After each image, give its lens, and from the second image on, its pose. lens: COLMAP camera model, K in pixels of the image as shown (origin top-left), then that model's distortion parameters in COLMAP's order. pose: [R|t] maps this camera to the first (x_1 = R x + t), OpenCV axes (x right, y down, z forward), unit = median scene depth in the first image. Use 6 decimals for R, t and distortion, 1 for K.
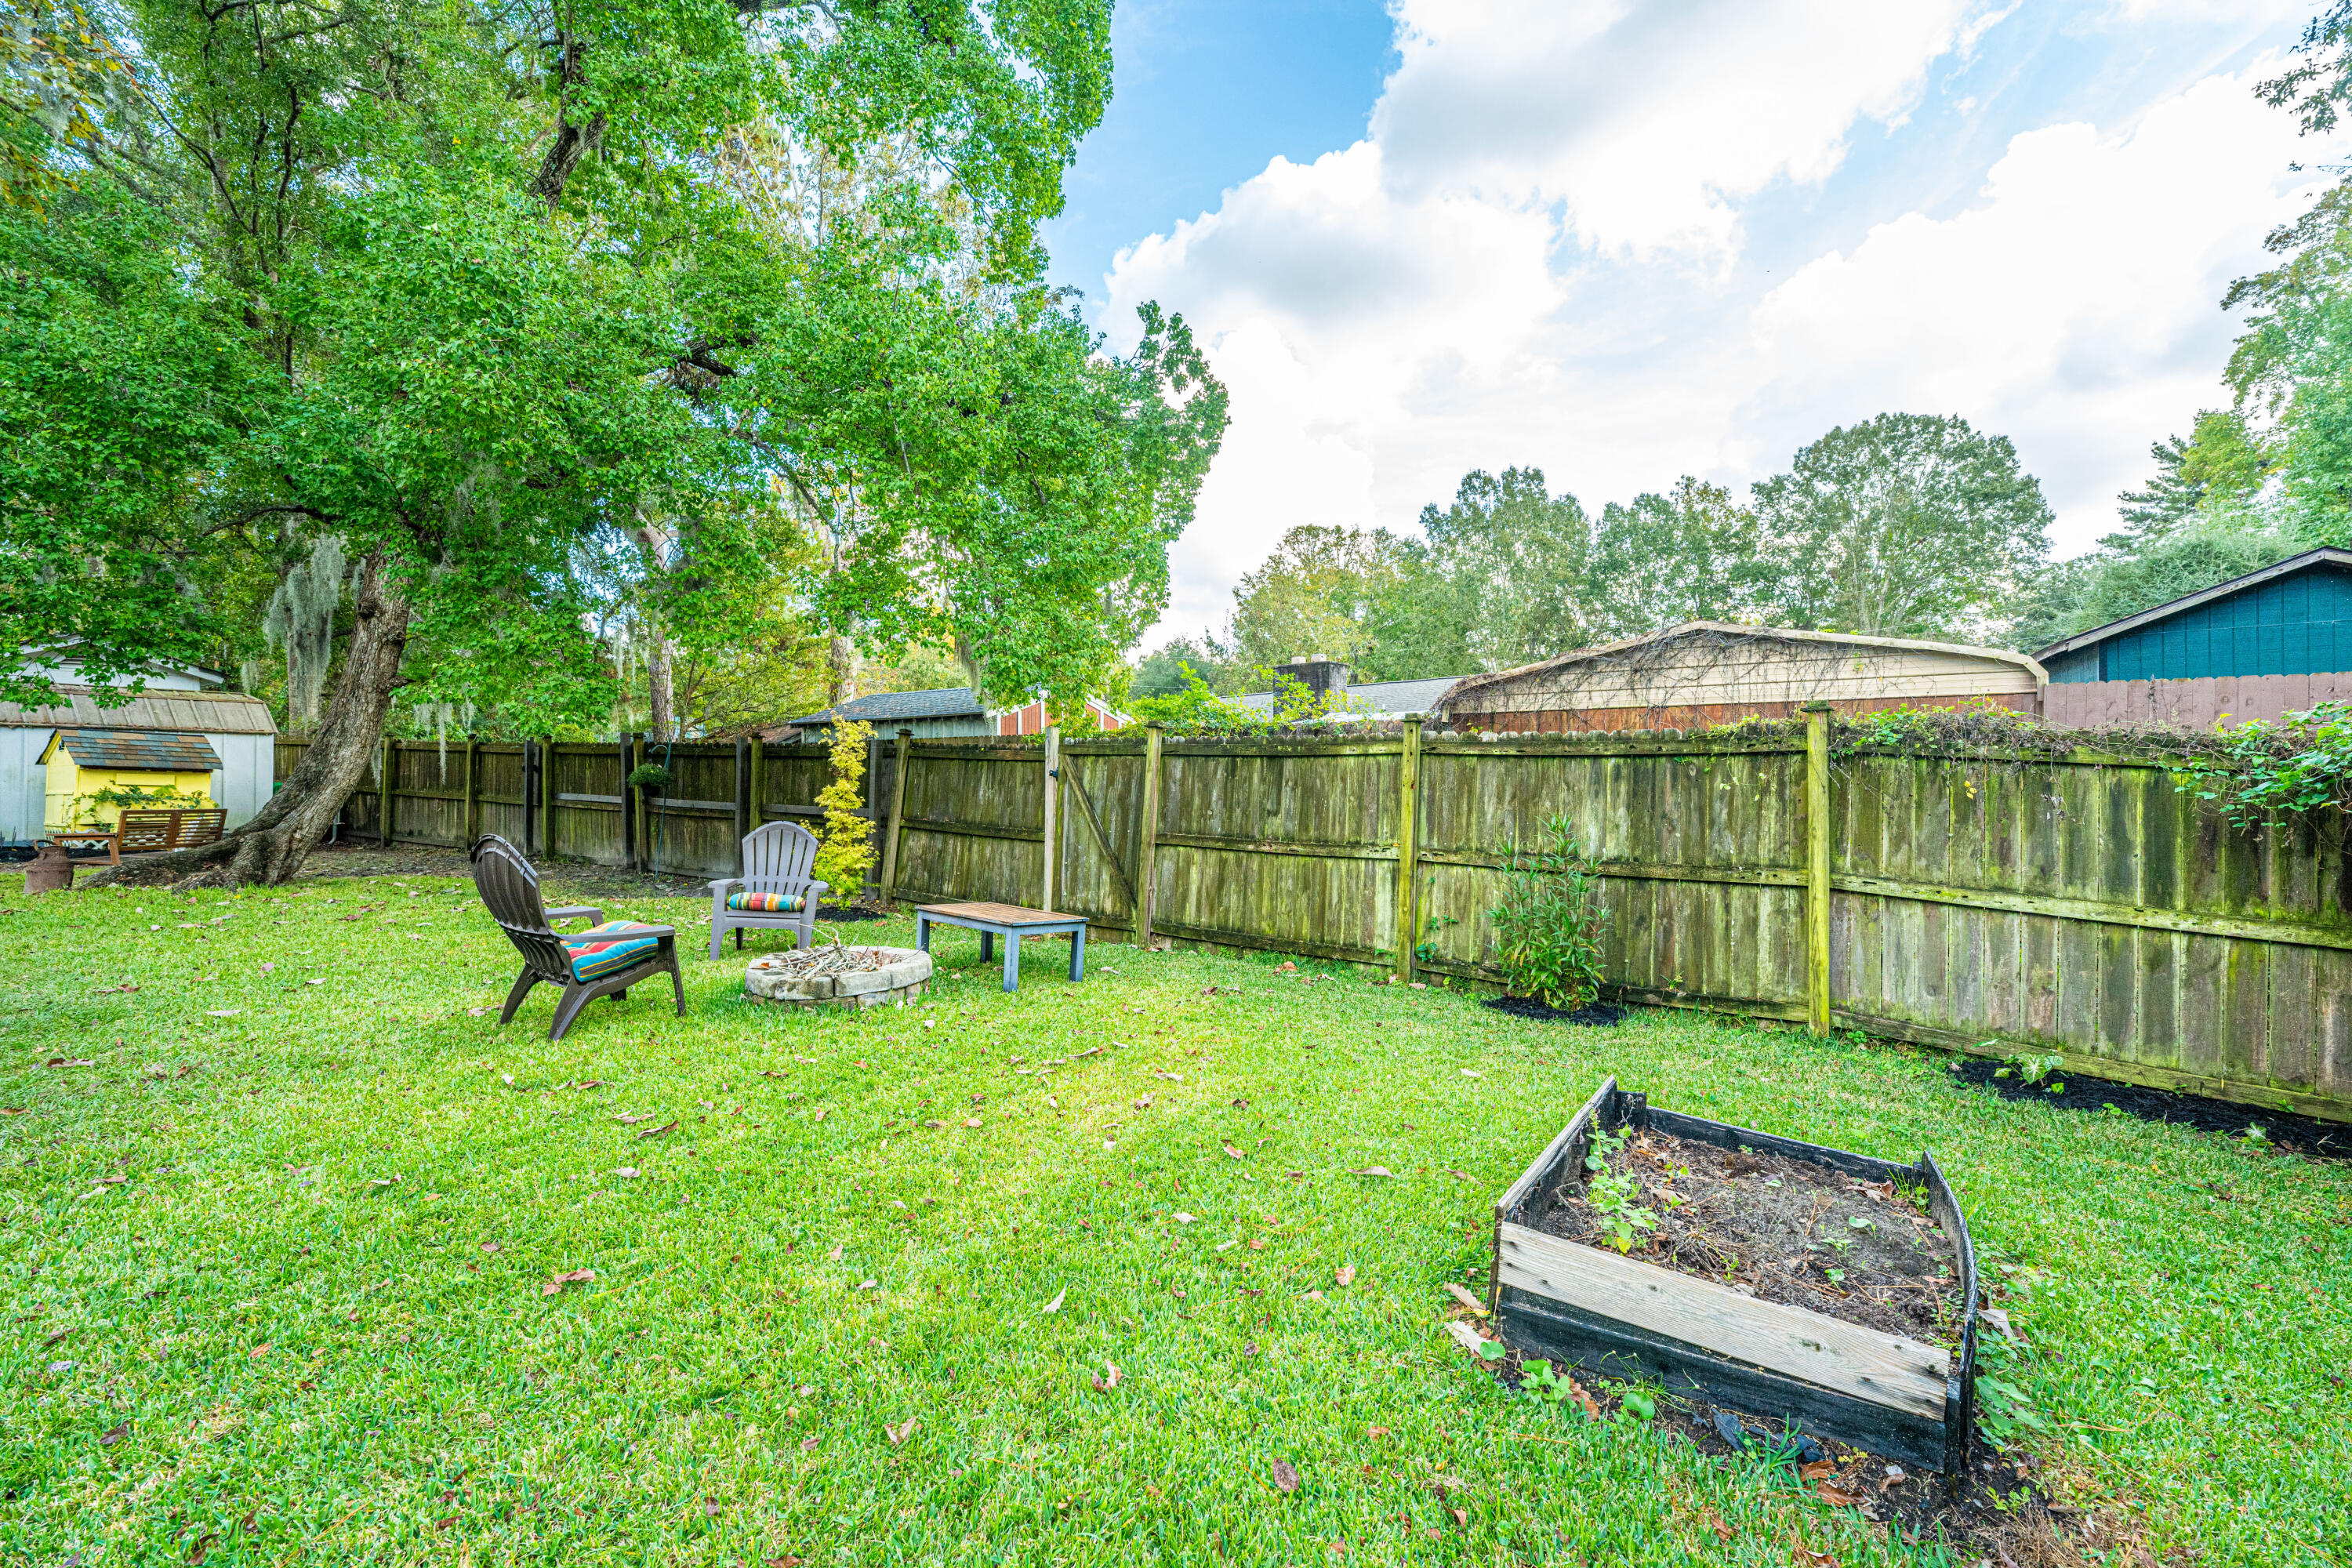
lens RADIAL K [[928.3, 0, 1176.0], [0, 928.3, 784.0], [0, 0, 1]] dist [0.001330, 0.000293]
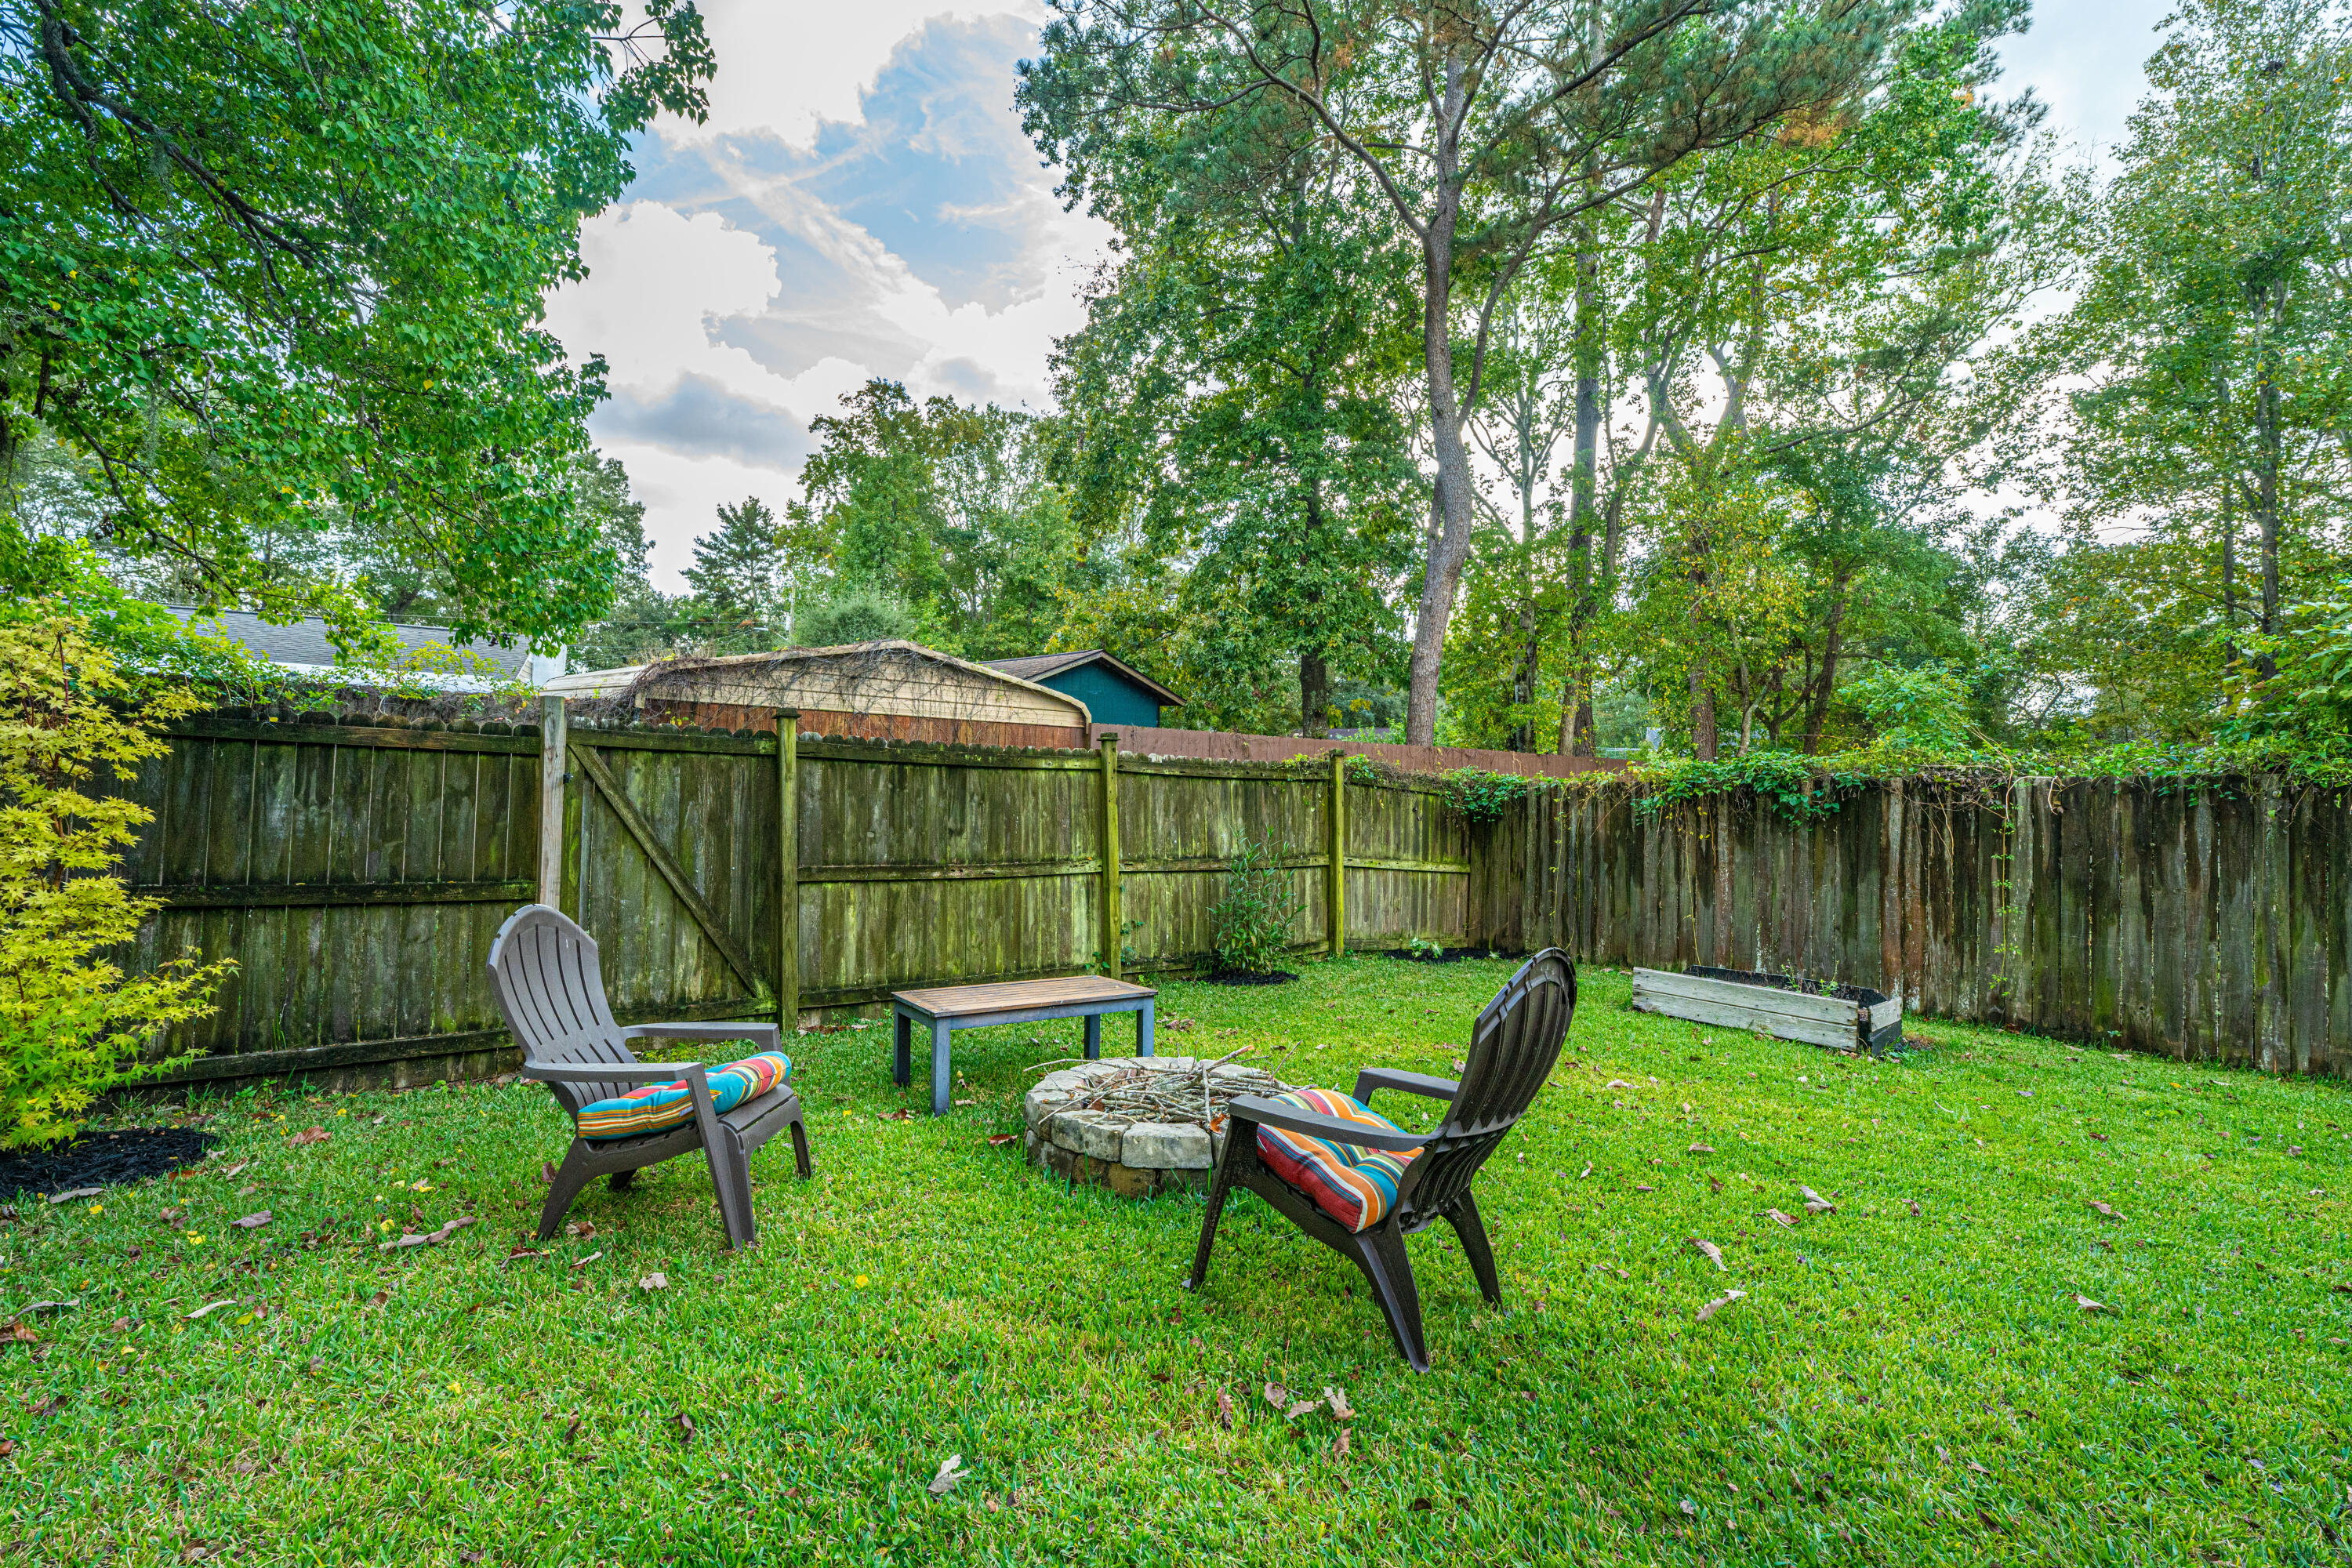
lens RADIAL K [[964.4, 0, 1176.0], [0, 964.4, 784.0], [0, 0, 1]] dist [0.001488, 0.000148]
pose [[0.286197, 0.003756, 0.958163, -0.669749], [-0.018839, 0.999821, 0.001708, -0.018064], [-0.957986, -0.018540, 0.286217, 0.535070]]
